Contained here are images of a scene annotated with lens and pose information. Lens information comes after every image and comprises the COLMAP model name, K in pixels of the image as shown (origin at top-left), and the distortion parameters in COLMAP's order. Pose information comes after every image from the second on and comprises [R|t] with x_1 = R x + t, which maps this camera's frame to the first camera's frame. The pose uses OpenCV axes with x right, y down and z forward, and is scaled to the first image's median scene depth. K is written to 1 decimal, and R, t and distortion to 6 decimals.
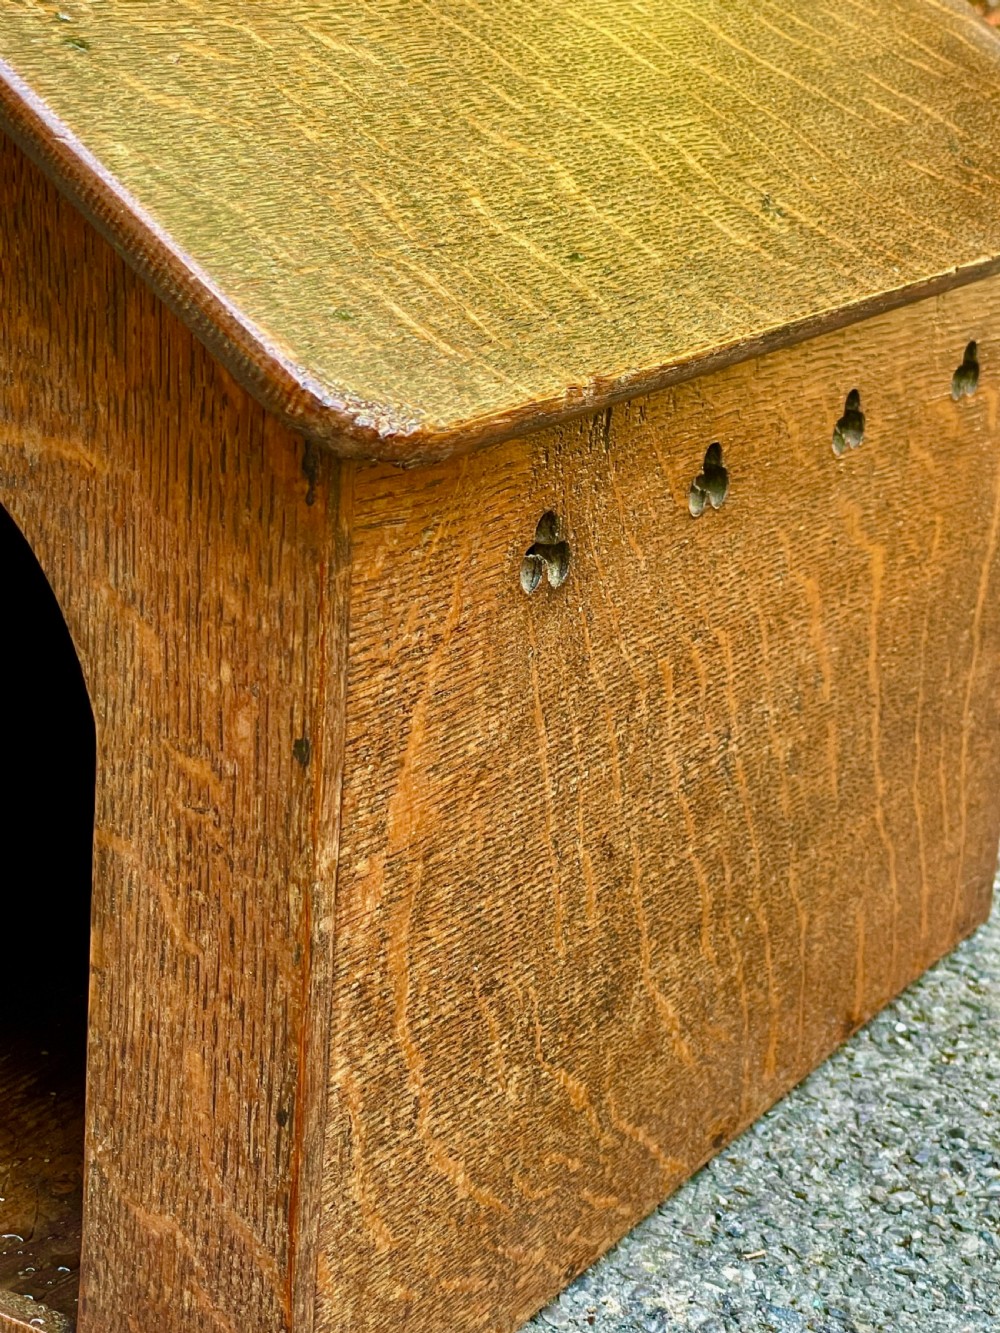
lens RADIAL K [[2657.3, 0, 500.0], [0, 2657.3, 666.5], [0, 0, 1]] dist [0.044320, 0.415527]
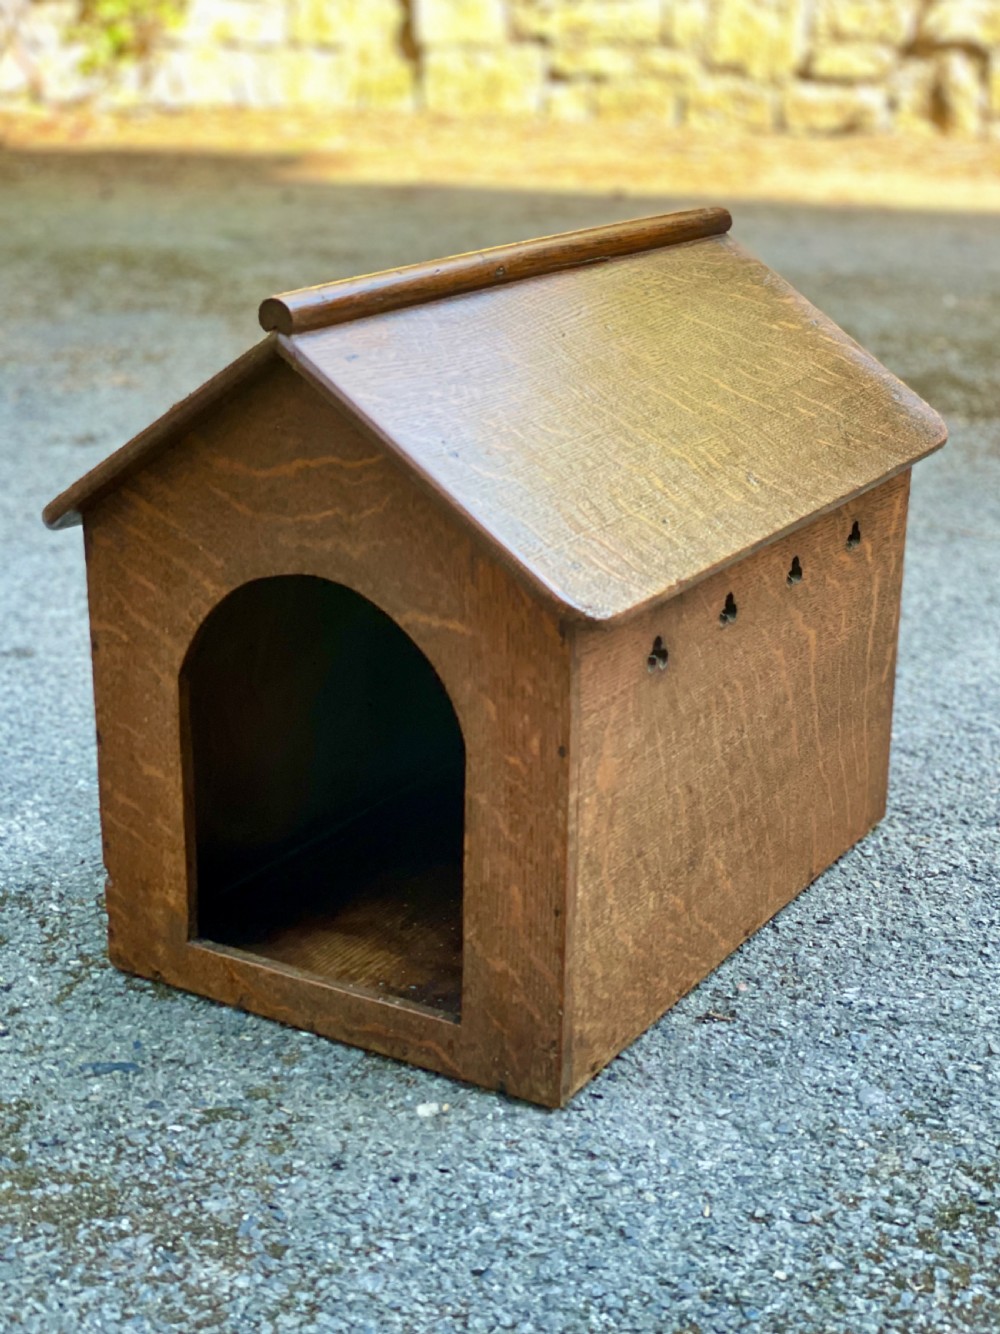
lens RADIAL K [[2056.7, 0, 497.7], [0, 2056.7, 669.6], [0, 0, 1]] dist [0.136822, -0.573608]
pose [[0.998484, -0.050711, -0.021418, -0.072212], [0.050802, 0.998702, 0.003728, -0.039695], [0.021201, -0.004810, 0.999764, -0.644879]]
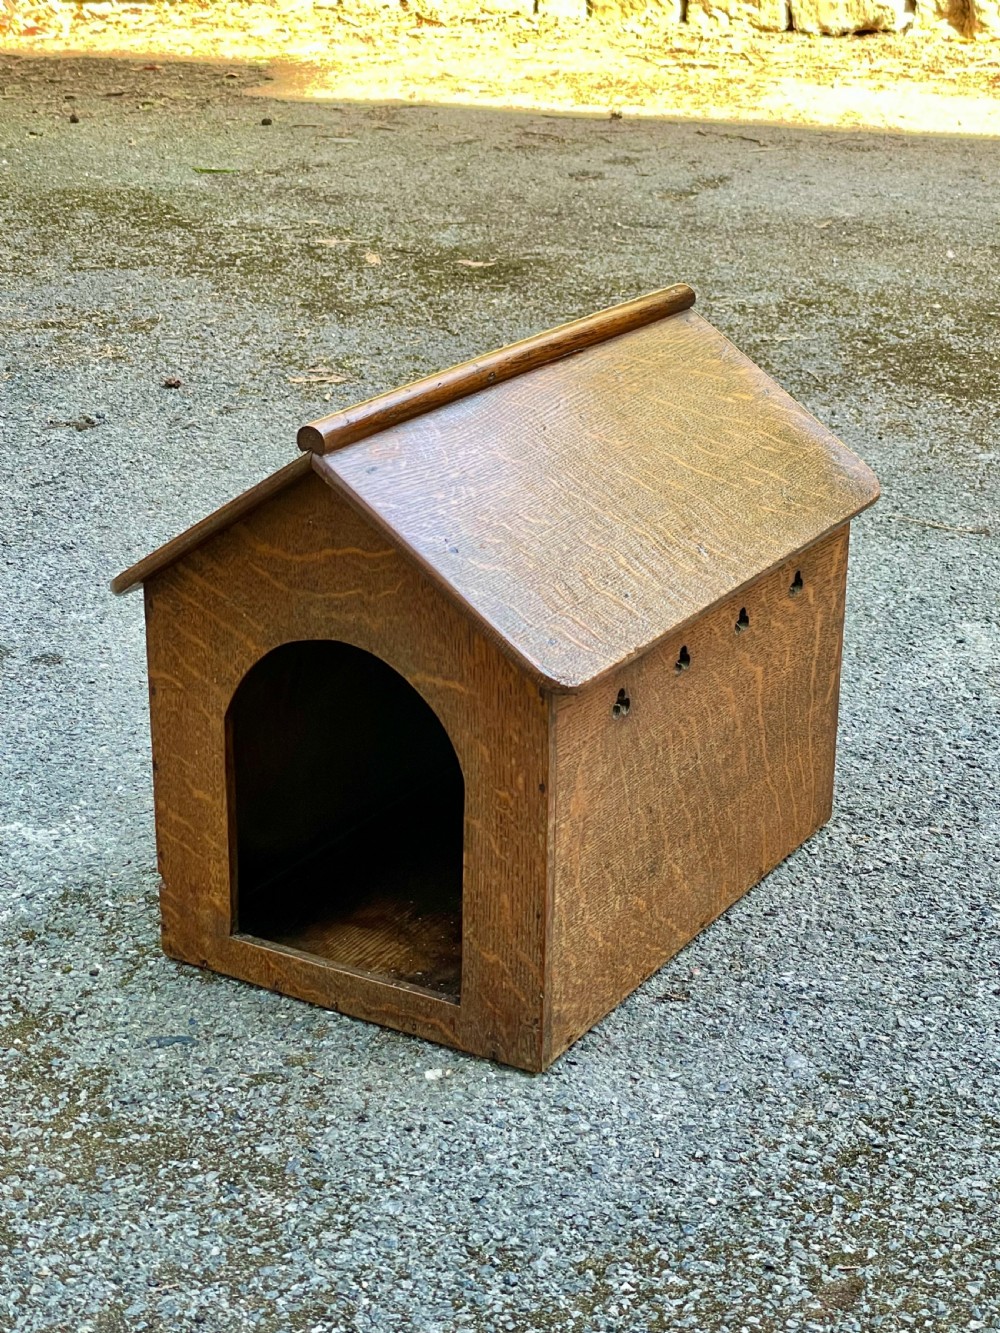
lens RADIAL K [[2347.4, 0, 500.0], [0, 2347.4, 666.5], [0, 0, 1]] dist [0.029669, 0.123746]
pose [[0.998471, -0.052122, -0.018397, -0.054229], [0.052816, 0.997823, 0.039483, -0.164377], [0.016299, -0.040394, 0.999051, -1.245539]]
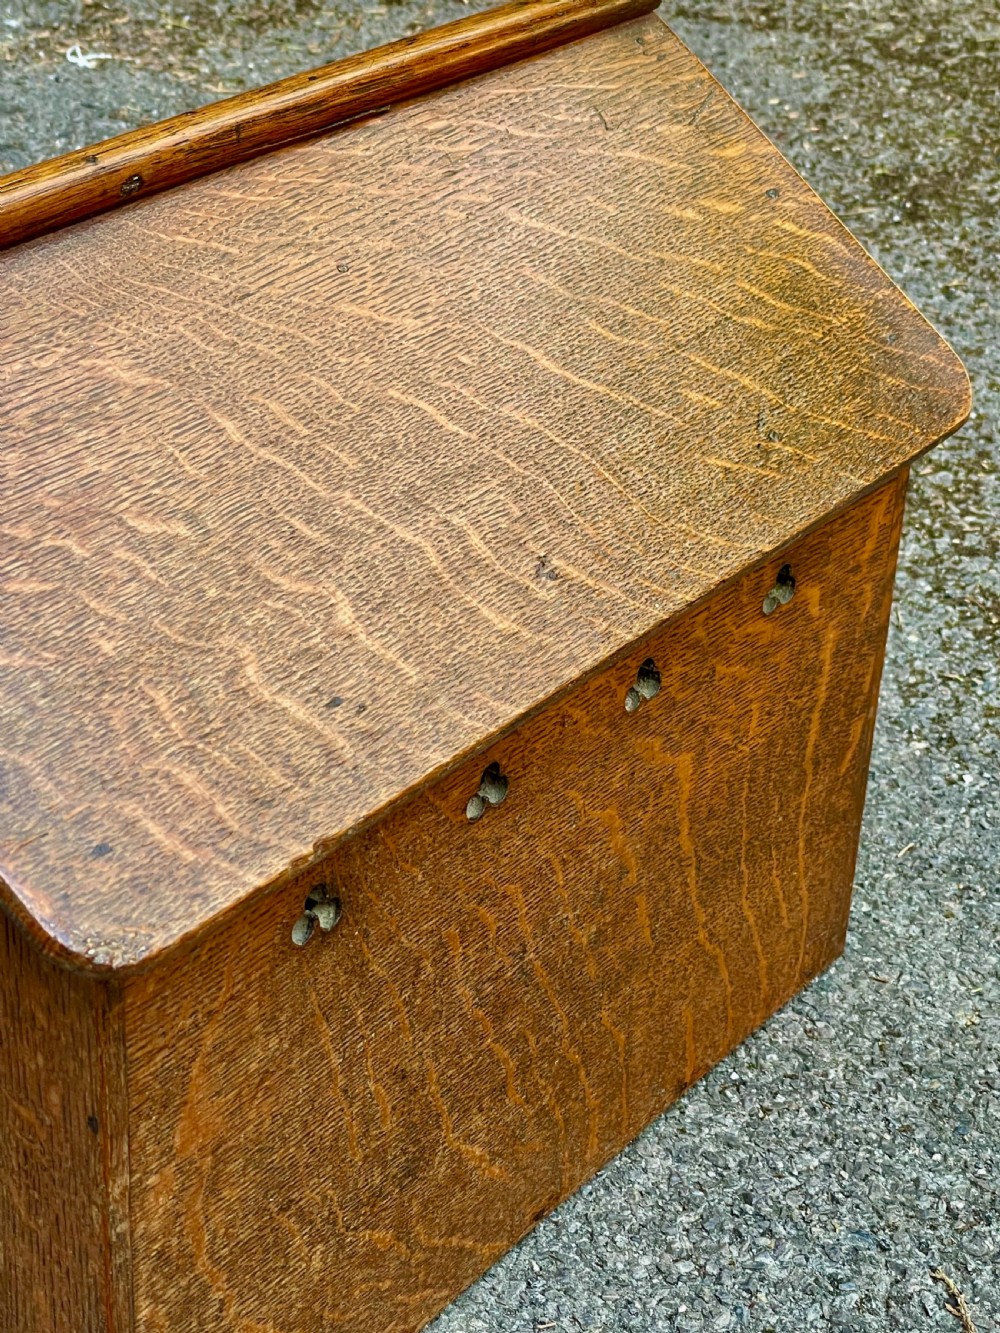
lens RADIAL K [[2640.8, 0, 492.7], [0, 2640.8, 666.7], [0, 0, 1]] dist [0.048386, 0.419714]
pose [[0.994004, 0.036195, -0.103180, 0.211063], [-0.014821, 0.979514, 0.200829, -0.383842], [0.108335, -0.198096, 0.974177, -0.200728]]
